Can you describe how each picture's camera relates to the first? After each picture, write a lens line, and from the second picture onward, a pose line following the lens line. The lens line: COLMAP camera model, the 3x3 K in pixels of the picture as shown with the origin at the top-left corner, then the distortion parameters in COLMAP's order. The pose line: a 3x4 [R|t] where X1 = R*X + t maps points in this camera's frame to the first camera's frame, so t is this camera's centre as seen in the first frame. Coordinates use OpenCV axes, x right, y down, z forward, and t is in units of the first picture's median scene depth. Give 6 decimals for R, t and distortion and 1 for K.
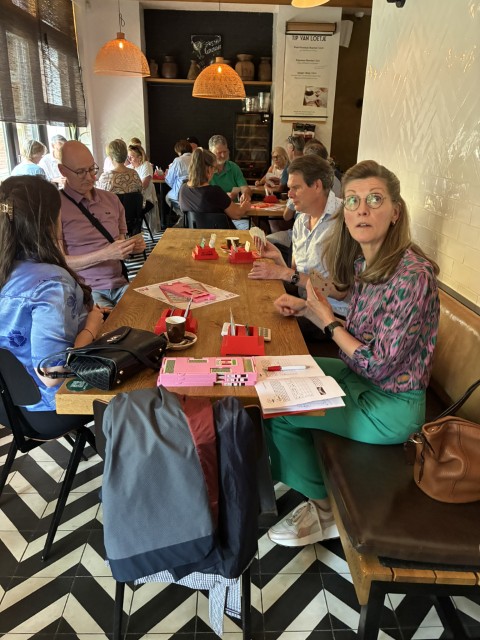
lens RADIAL K [[487.8, 0, 240.0], [0, 487.8, 320.0], [0, 0, 1]] dist [0.000847, 0.001702]
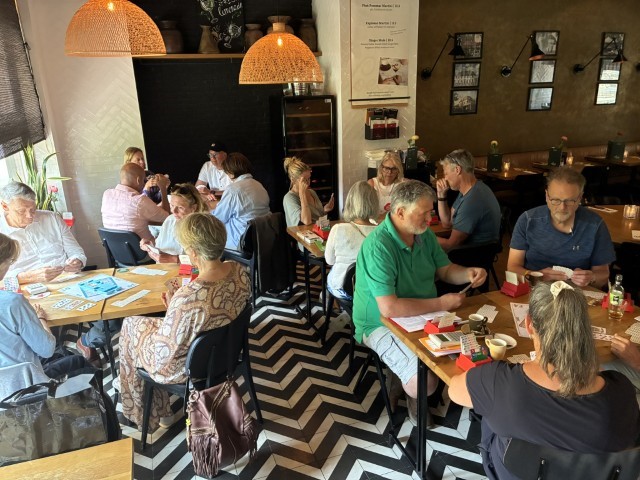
lens RADIAL K [[479.2, 0, 320.0], [0, 479.2, 240.0], [0, 0, 1]] dist [-0.001261, -0.003367]
pose [[0.946988, -0.150116, 0.284039, -0.186748], [0.162556, 0.986484, -0.020602, -0.213387], [-0.277107, 0.065682, 0.958591, 0.364091]]
